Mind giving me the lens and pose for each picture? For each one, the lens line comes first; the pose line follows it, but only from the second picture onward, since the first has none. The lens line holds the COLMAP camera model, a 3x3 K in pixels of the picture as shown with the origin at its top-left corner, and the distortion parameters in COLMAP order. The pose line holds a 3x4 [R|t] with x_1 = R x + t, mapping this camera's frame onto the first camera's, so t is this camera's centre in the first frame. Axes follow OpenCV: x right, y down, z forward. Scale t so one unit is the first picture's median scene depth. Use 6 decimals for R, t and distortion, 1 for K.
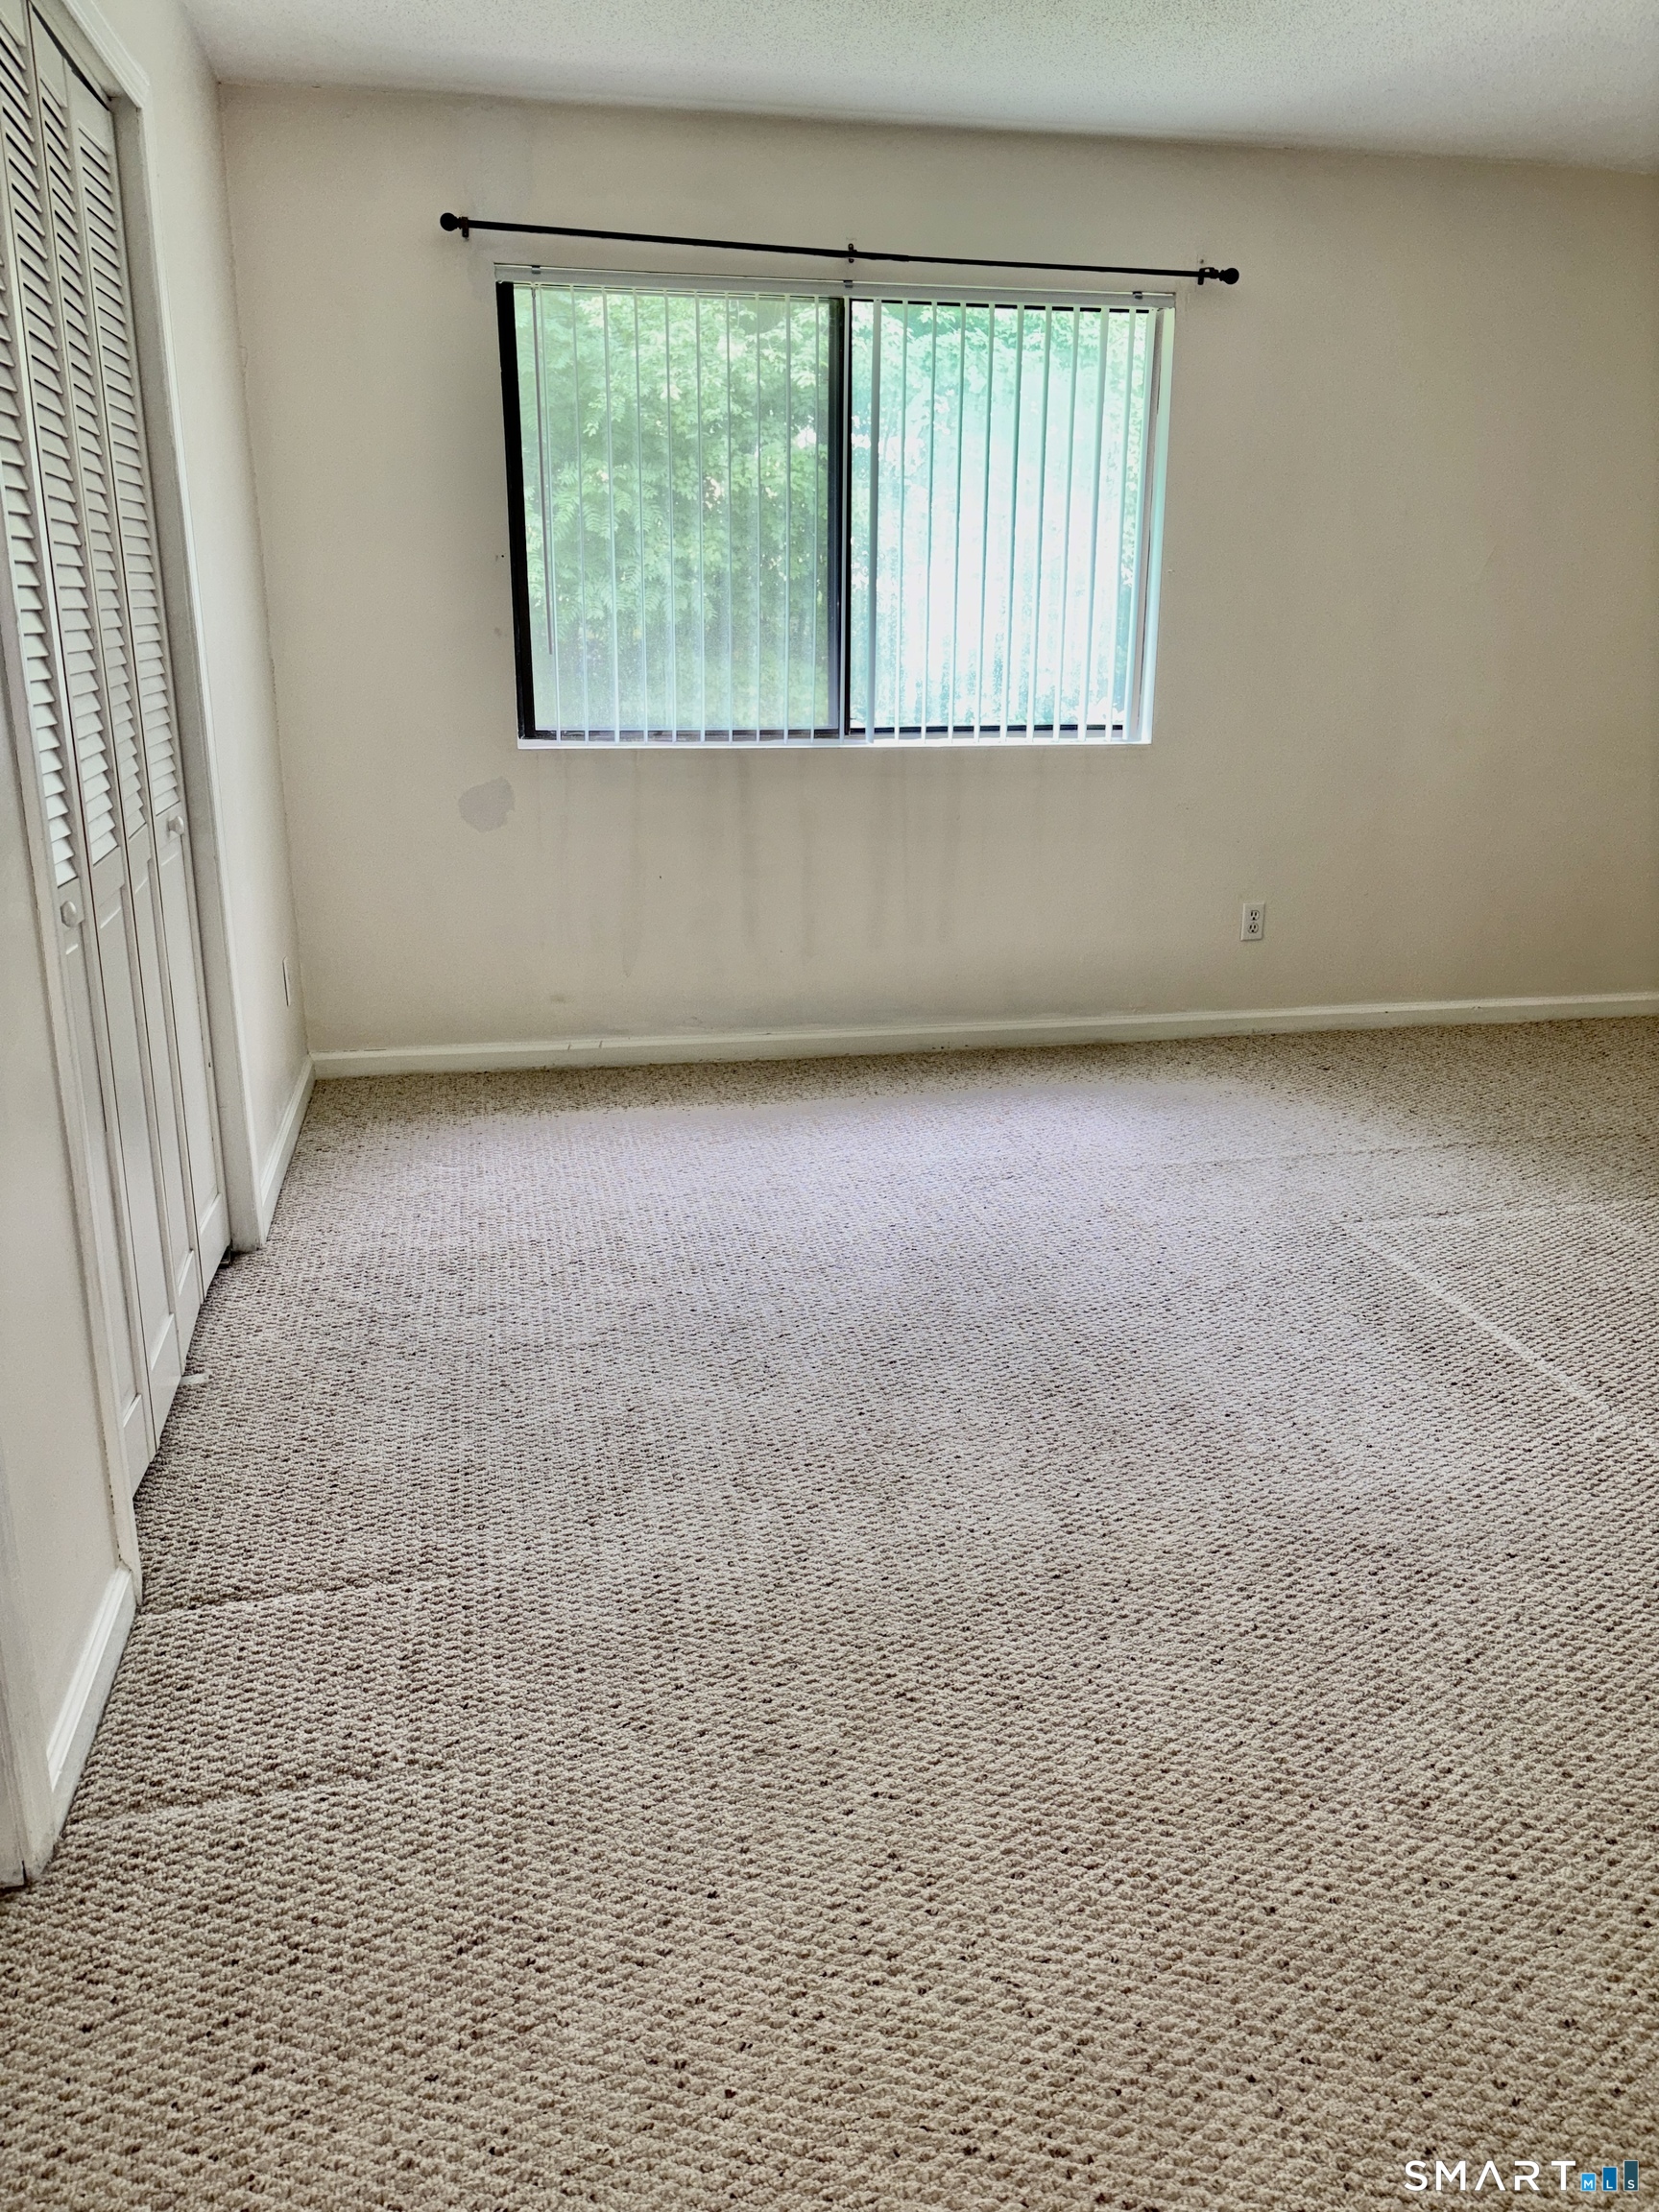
lens RADIAL K [[1686.4, 0, 829.5], [0, 1686.4, 1106.0], [0, 0, 1]] dist [0.055757, -0.061456]
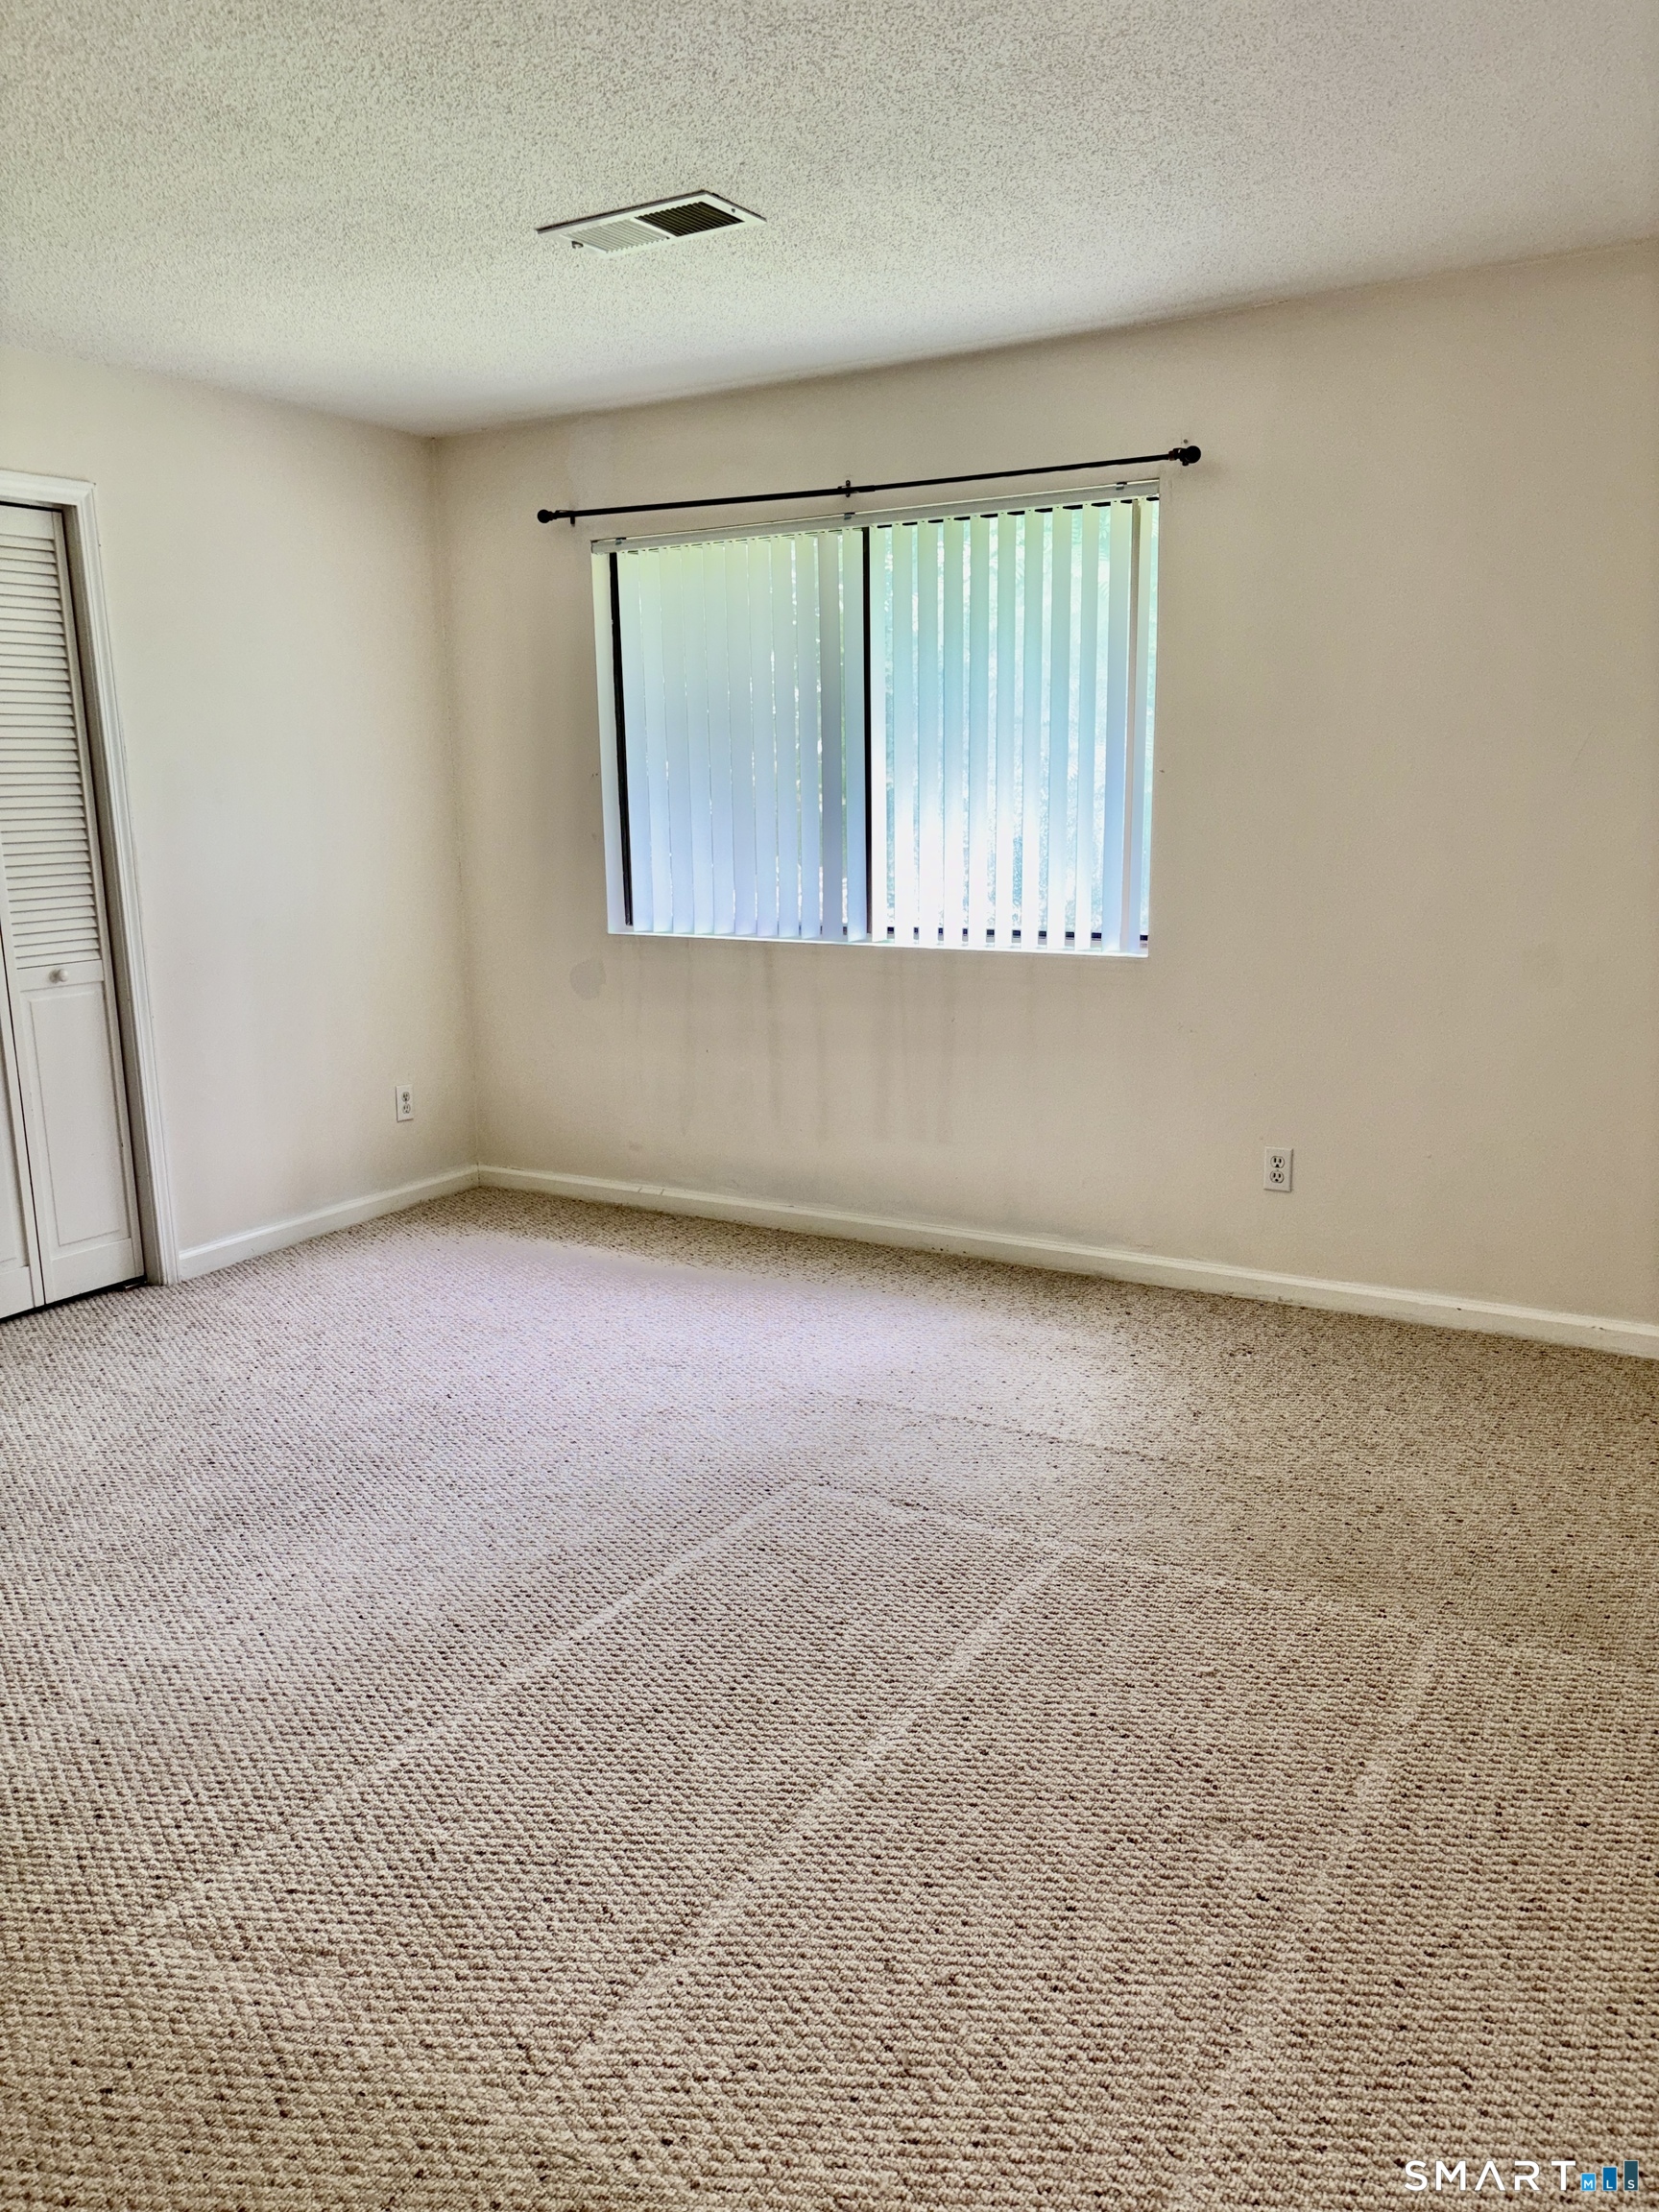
lens RADIAL K [[1686.8, 0, 837.9], [0, 1686.8, 1116.1], [0, 0, 1]] dist [0.053747, -0.058759]
pose [[0.732270, 0.116763, -0.670930, 0.756662], [-0.175341, 0.984303, -0.020072, -0.092103], [0.658055, 0.132339, 0.741249, 0.259964]]
